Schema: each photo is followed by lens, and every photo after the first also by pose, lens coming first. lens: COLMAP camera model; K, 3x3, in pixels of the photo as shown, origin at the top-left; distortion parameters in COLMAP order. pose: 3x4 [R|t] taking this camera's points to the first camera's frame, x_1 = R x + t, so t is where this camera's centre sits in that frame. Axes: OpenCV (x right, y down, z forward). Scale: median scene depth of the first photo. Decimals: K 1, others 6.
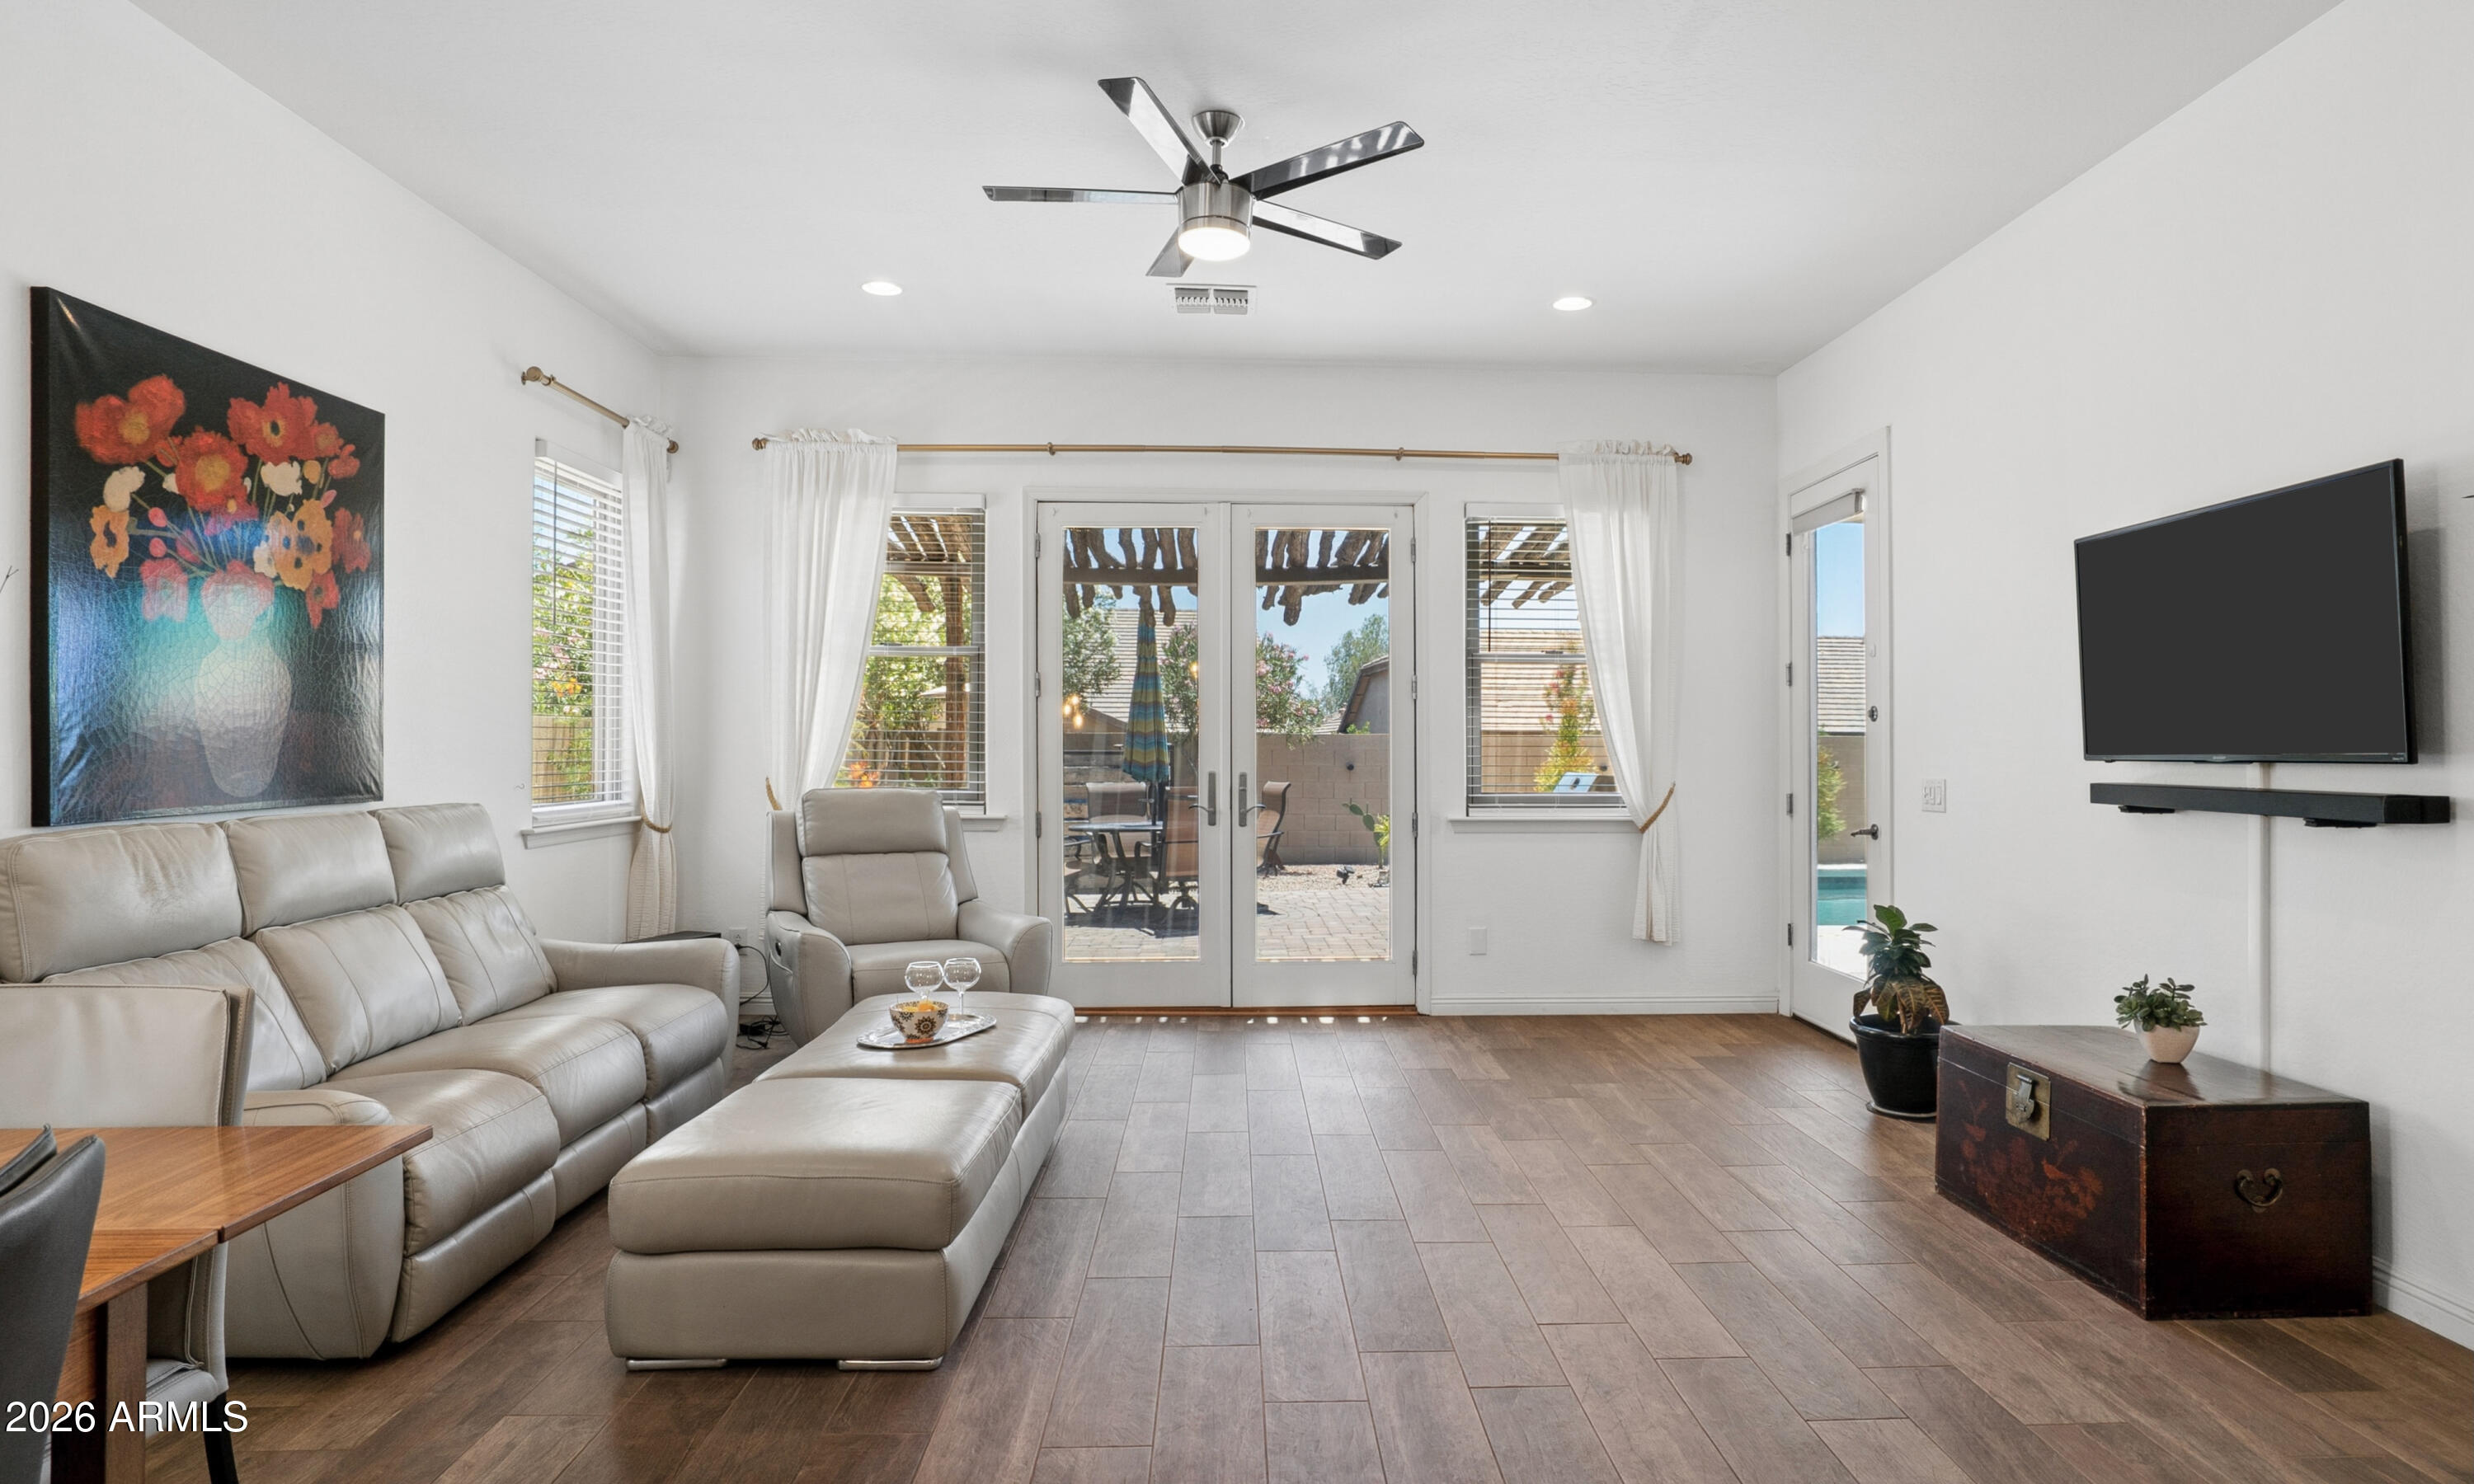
lens RADIAL K [[1380.2, 0, 1288.9], [0, 1380.2, 744.4], [0, 0, 1]] dist [-0.041209, 0.024875]
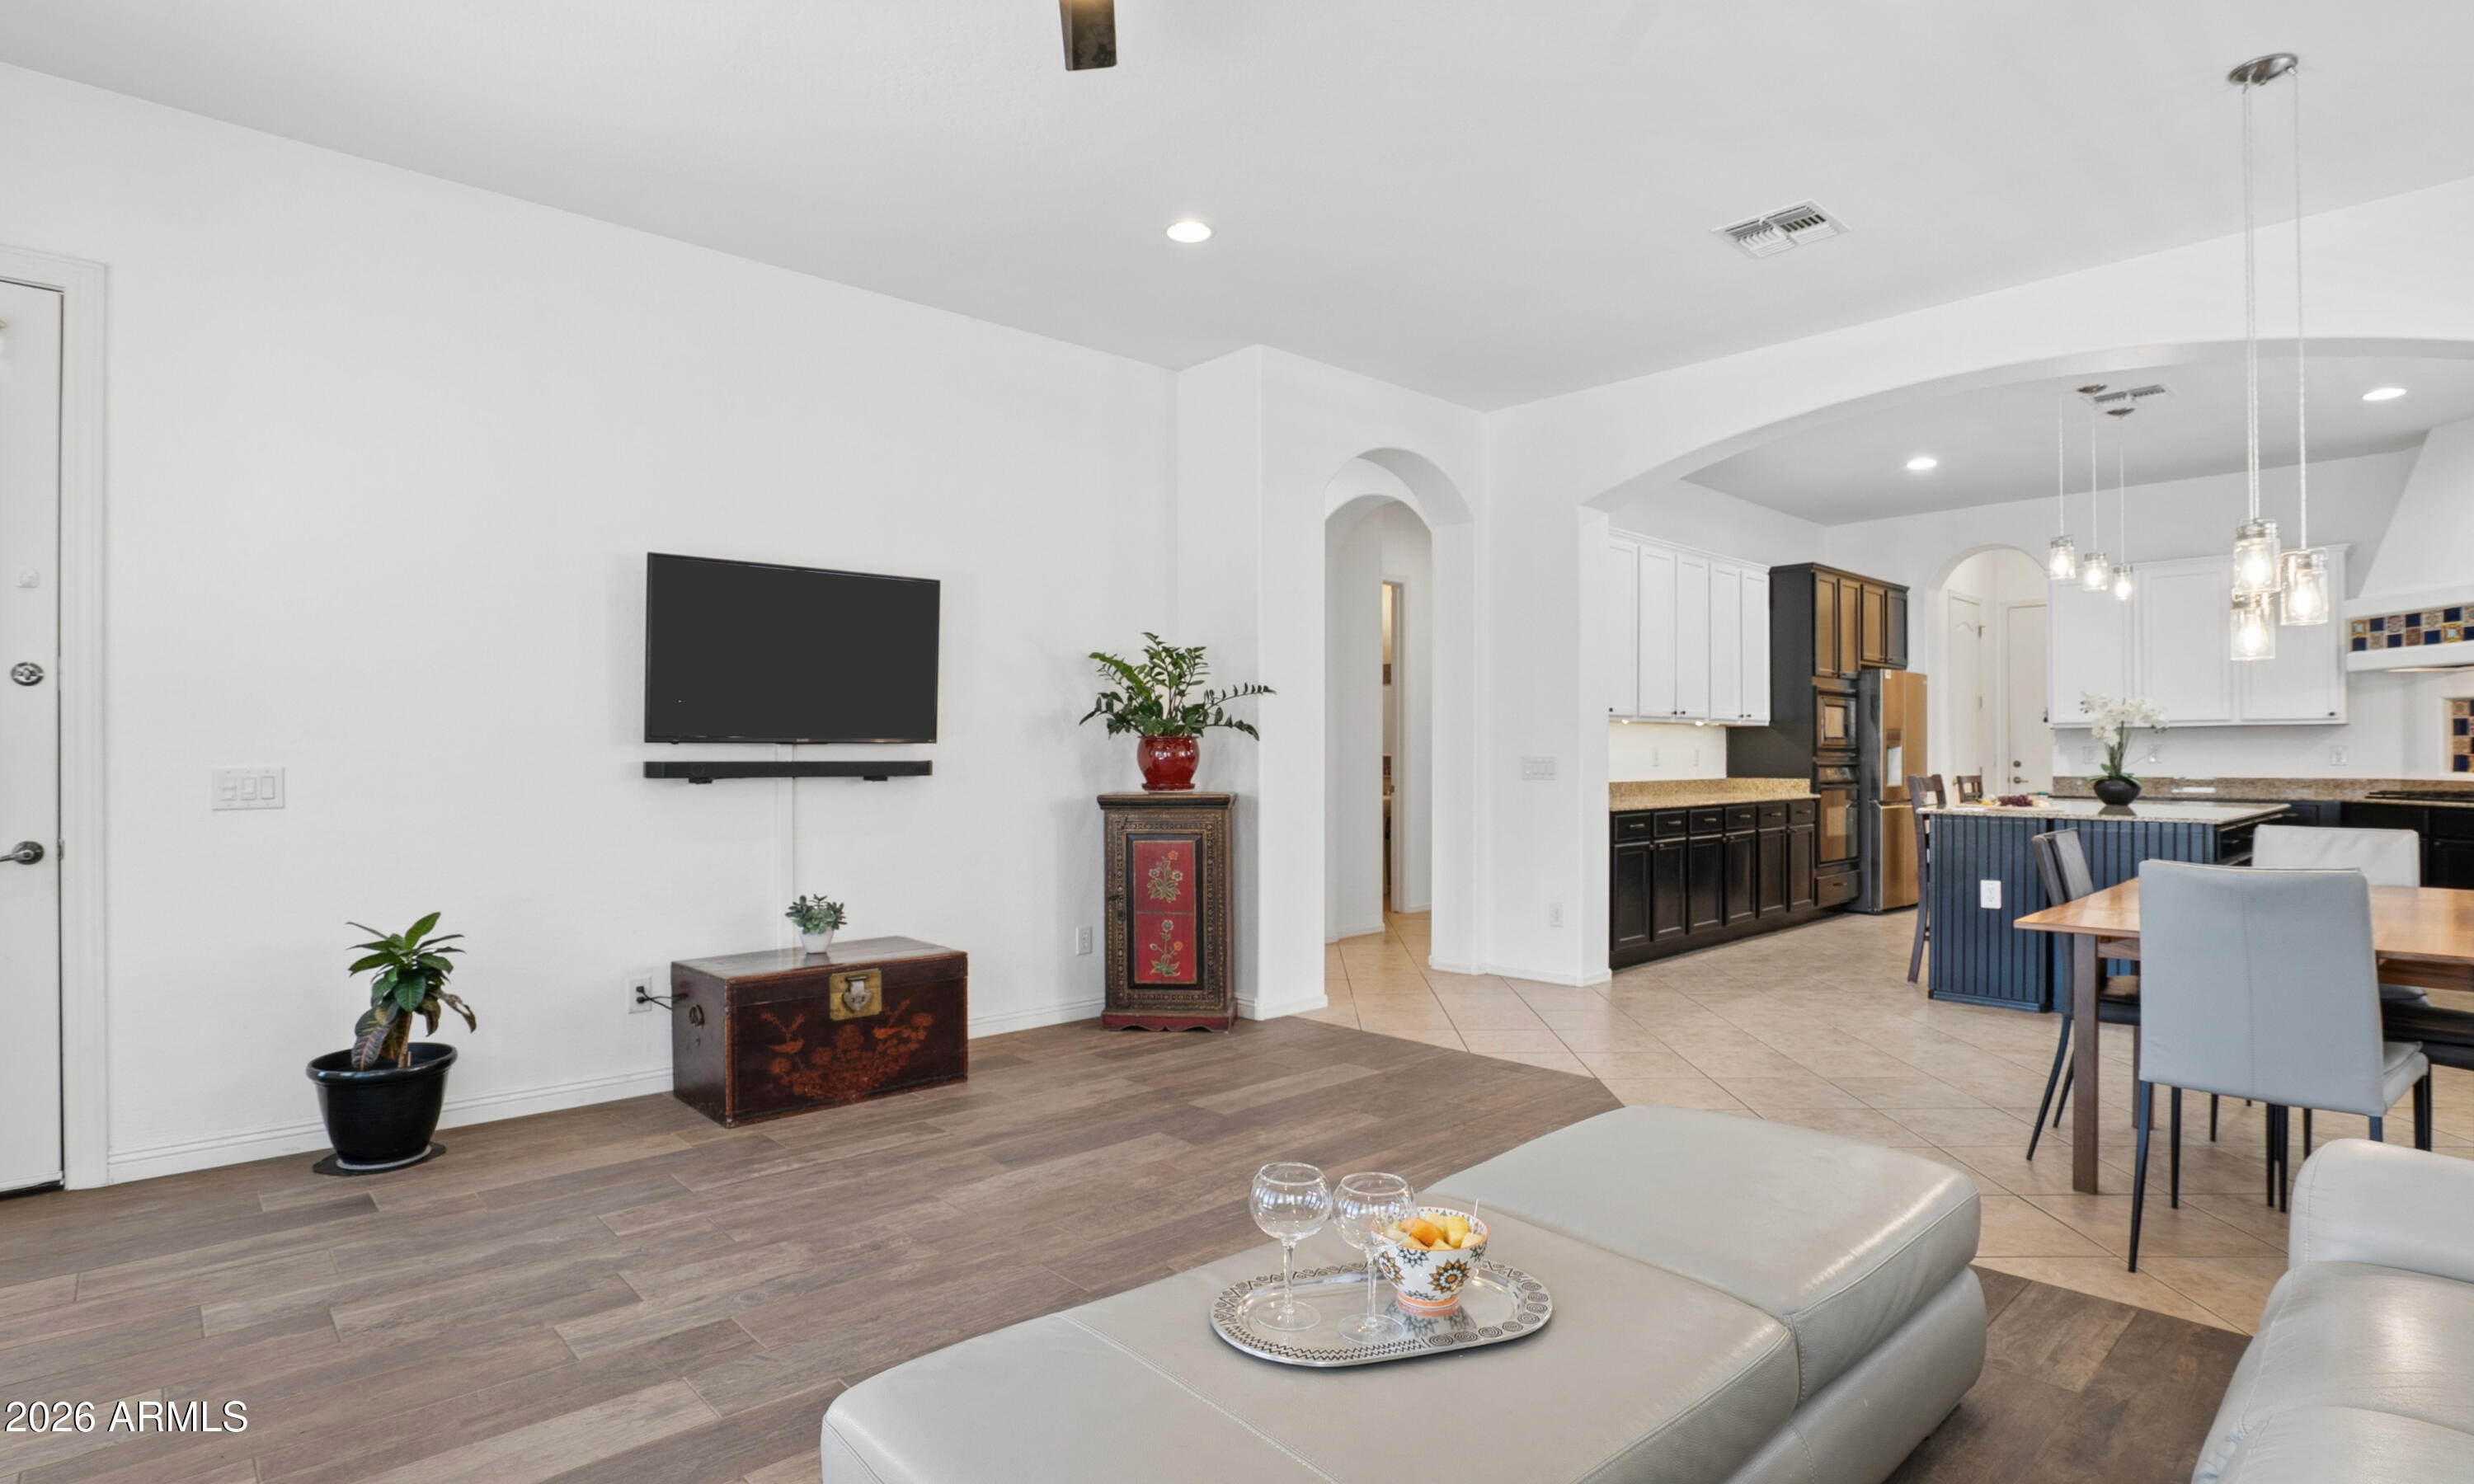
lens RADIAL K [[1243.1, 0, 1240.9], [0, 1243.1, 743.1], [0, 0, 1]] dist [-0.053841, 0.016371]
pose [[-0.647702, 0.008144, 0.761850, -0.574880], [-0.000649, 0.999937, -0.011241, 0.024825], [-0.761893, -0.007776, -0.647656, 1.362197]]
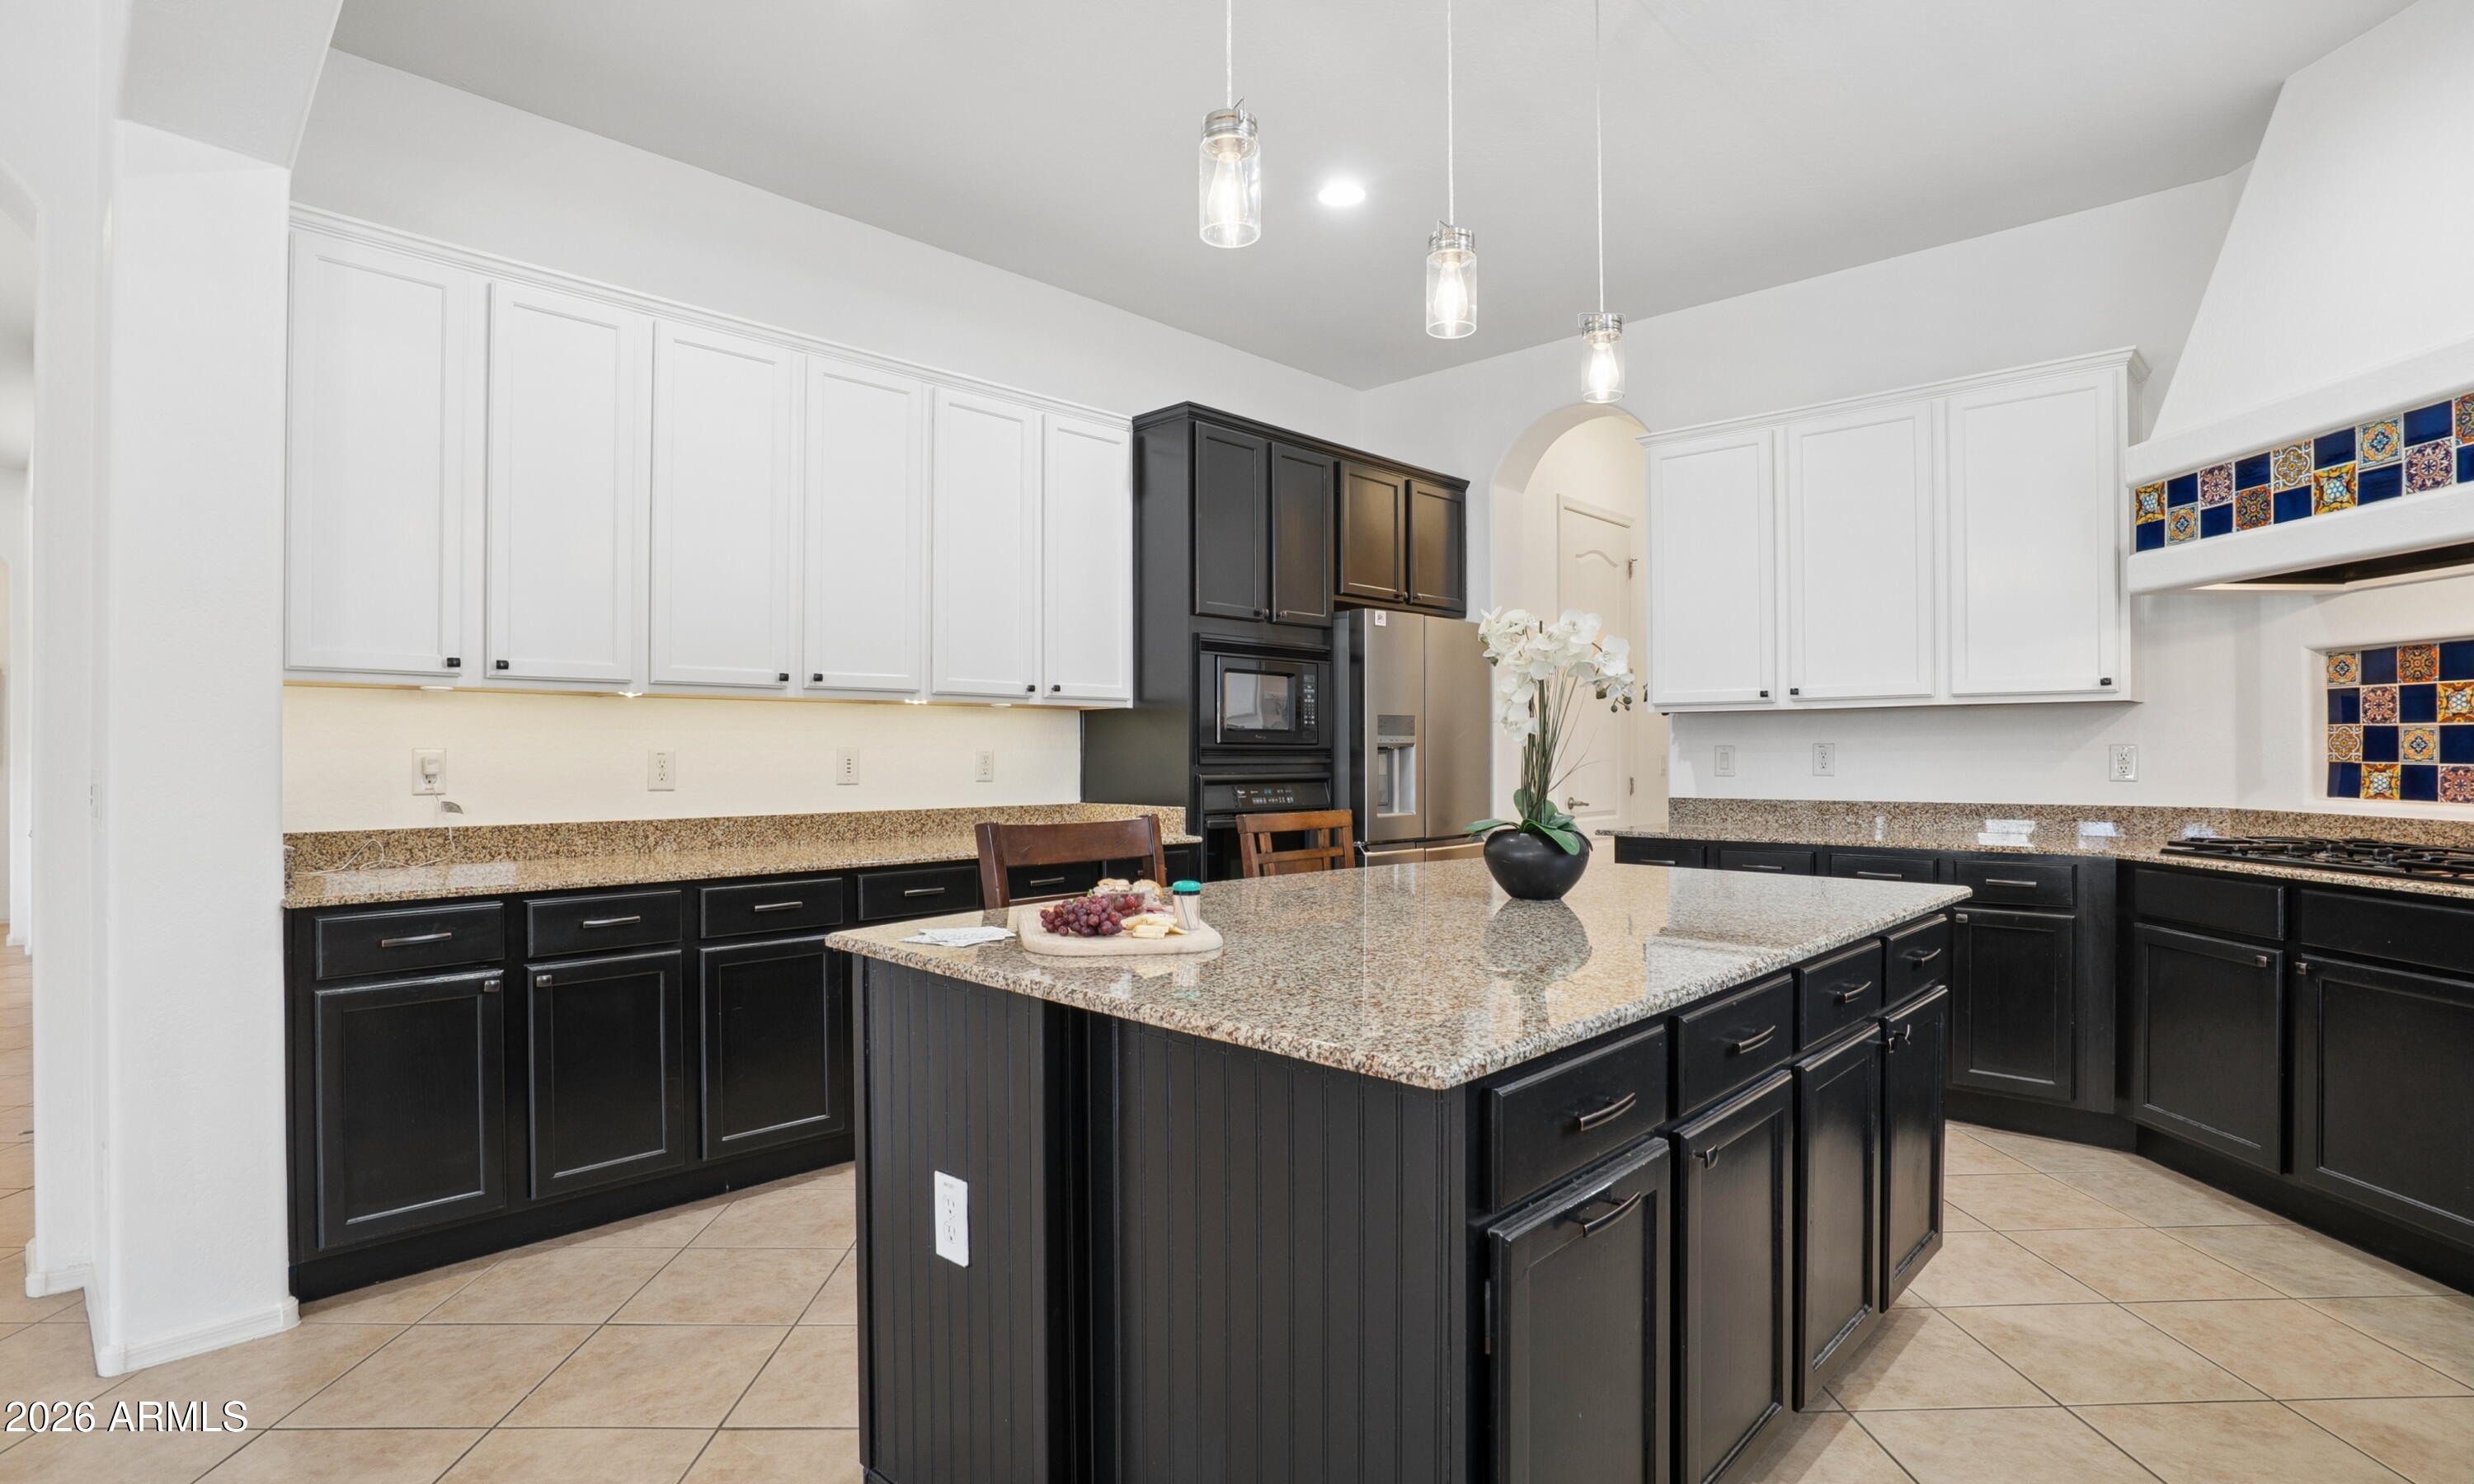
lens RADIAL K [[1243.1, 0, 1241.9], [0, 1243.1, 748.1], [0, 0, 1]] dist [-0.053841, 0.016371]
pose [[-0.700810, 0.002795, 0.713342, -0.450442], [0.000989, 0.999995, -0.002946, 0.011676], [-0.713347, -0.001359, -0.700810, -0.053459]]
